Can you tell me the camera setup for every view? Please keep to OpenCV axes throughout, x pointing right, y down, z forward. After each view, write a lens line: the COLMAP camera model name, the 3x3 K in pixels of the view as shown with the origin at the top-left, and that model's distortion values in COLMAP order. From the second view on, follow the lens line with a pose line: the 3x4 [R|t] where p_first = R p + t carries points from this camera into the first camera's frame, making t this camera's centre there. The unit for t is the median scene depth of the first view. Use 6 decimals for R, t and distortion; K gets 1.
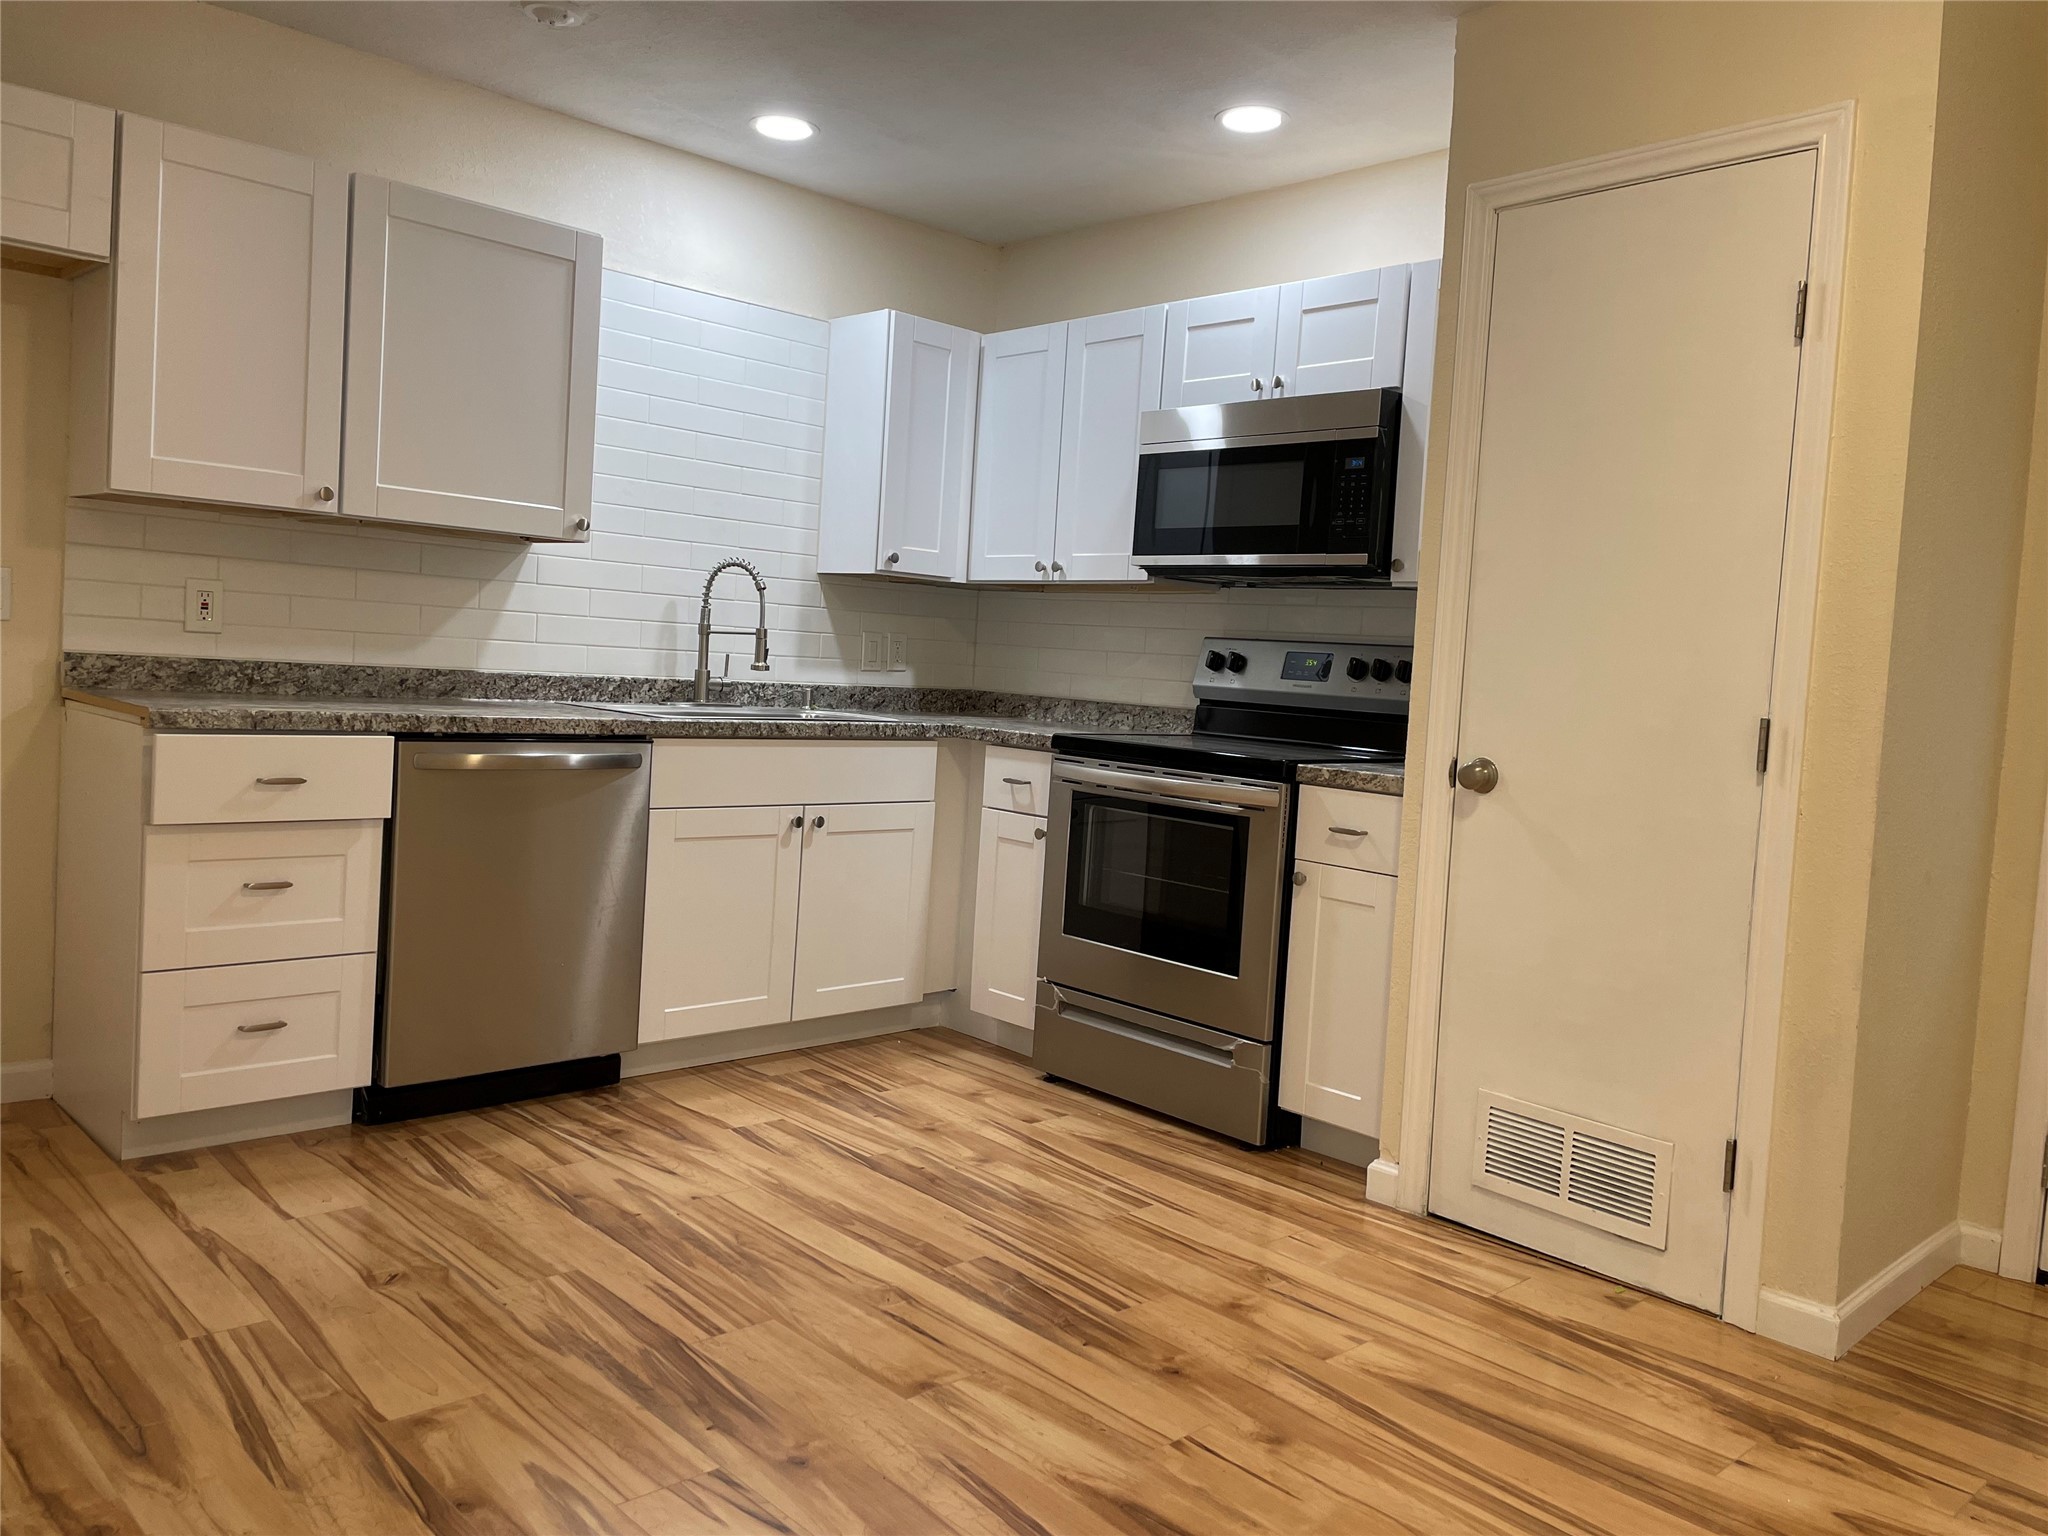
lens RADIAL K [[1547.8, 0, 1025.3], [0, 1547.8, 747.7], [0, 0, 1]] dist [0.105694, -0.138030]
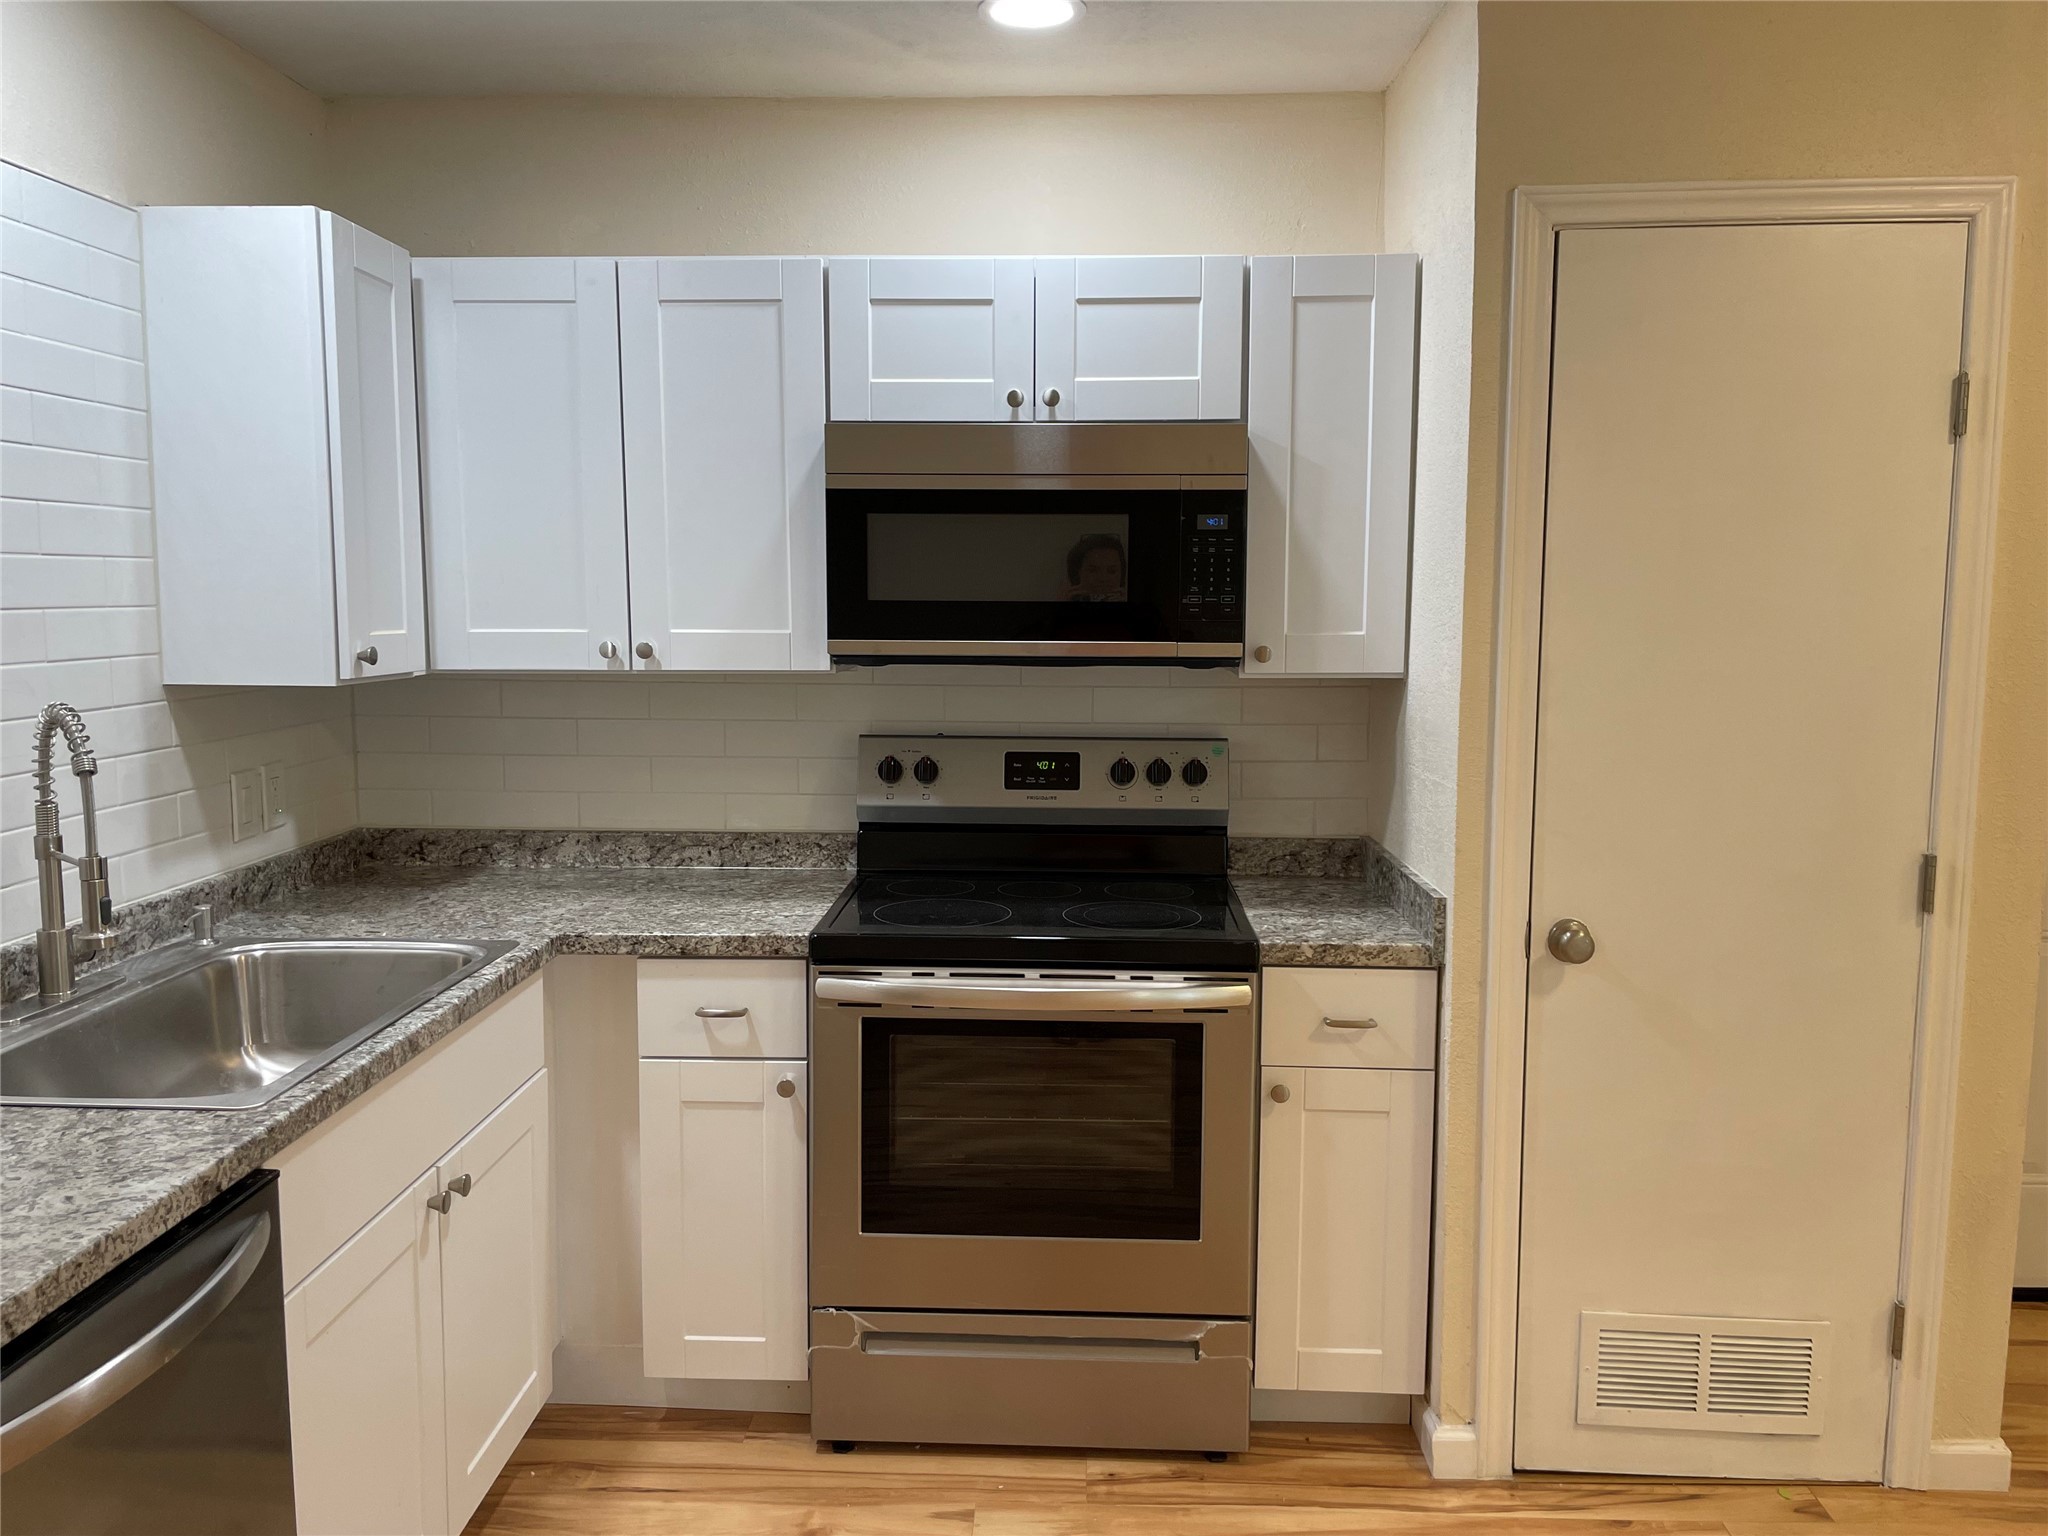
lens RADIAL K [[1534.5, 0, 1024.0], [0, 1534.5, 768.0], [0, 0, 1]] dist [0.100841, -0.133768]
pose [[0.715111, -0.136446, 0.685565, -0.386557], [0.080430, 0.990311, 0.113203, -0.159106], [-0.694369, -0.025813, 0.719156, 0.534212]]
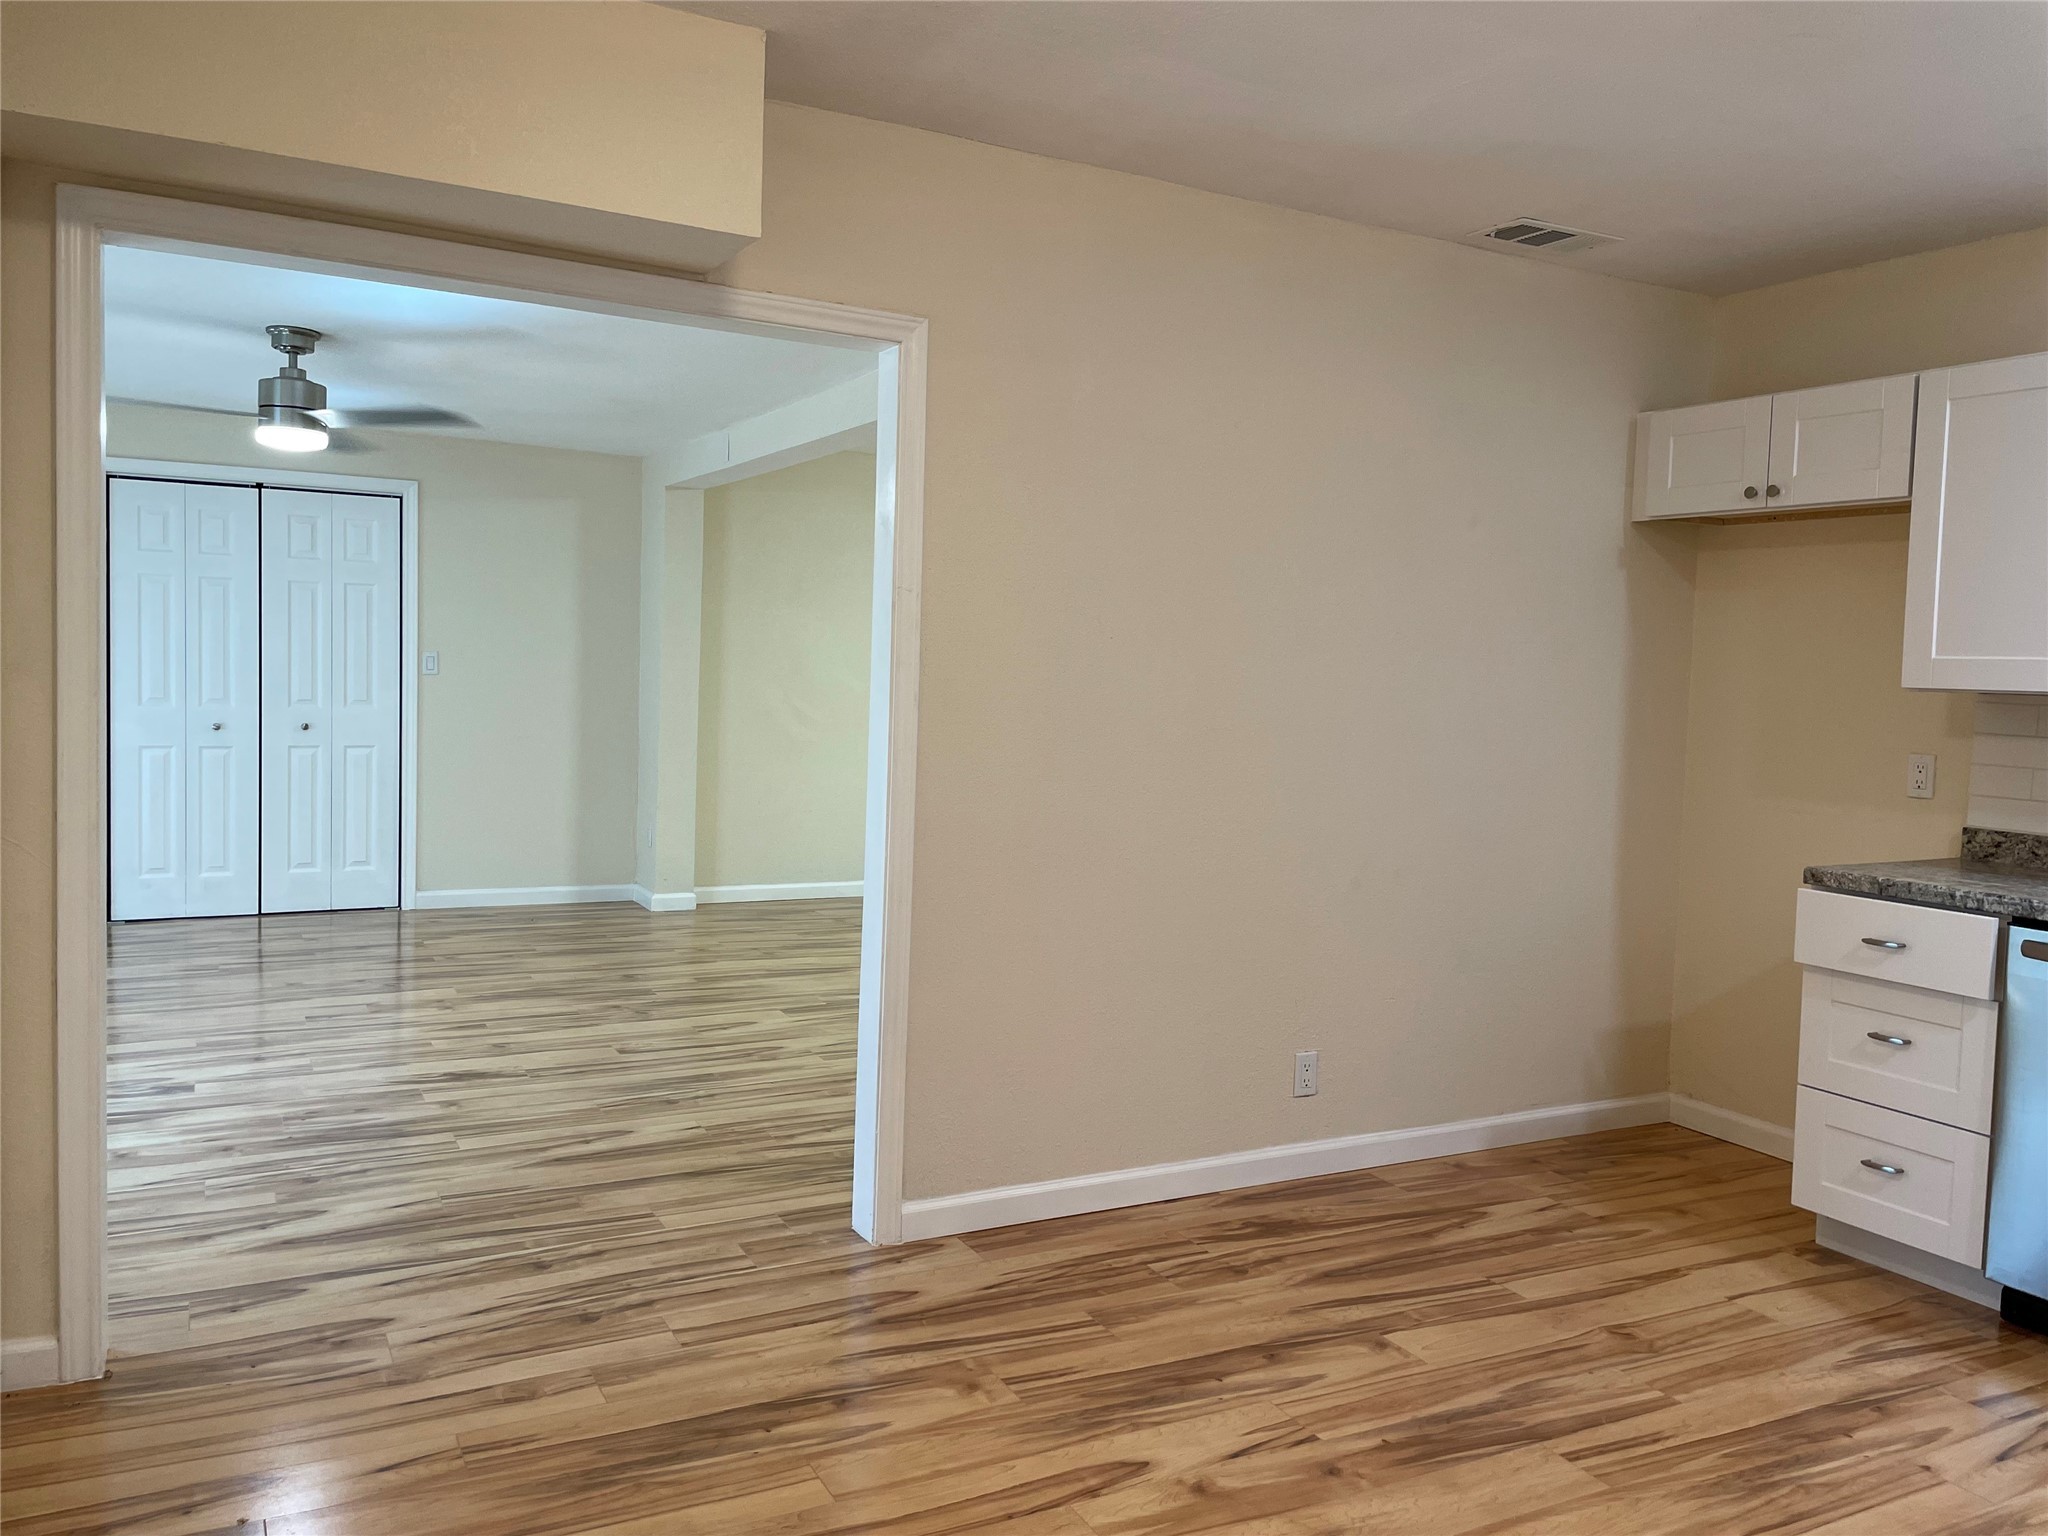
lens RADIAL K [[1547.8, 0, 1025.3], [0, 1547.8, 747.7], [0, 0, 1]] dist [0.105694, -0.138030]
pose [[-0.266374, -0.019389, -0.963675, 0.648215], [-0.104365, 0.994500, 0.008838, -0.053451], [0.958203, 0.102928, -0.266932, 0.606037]]
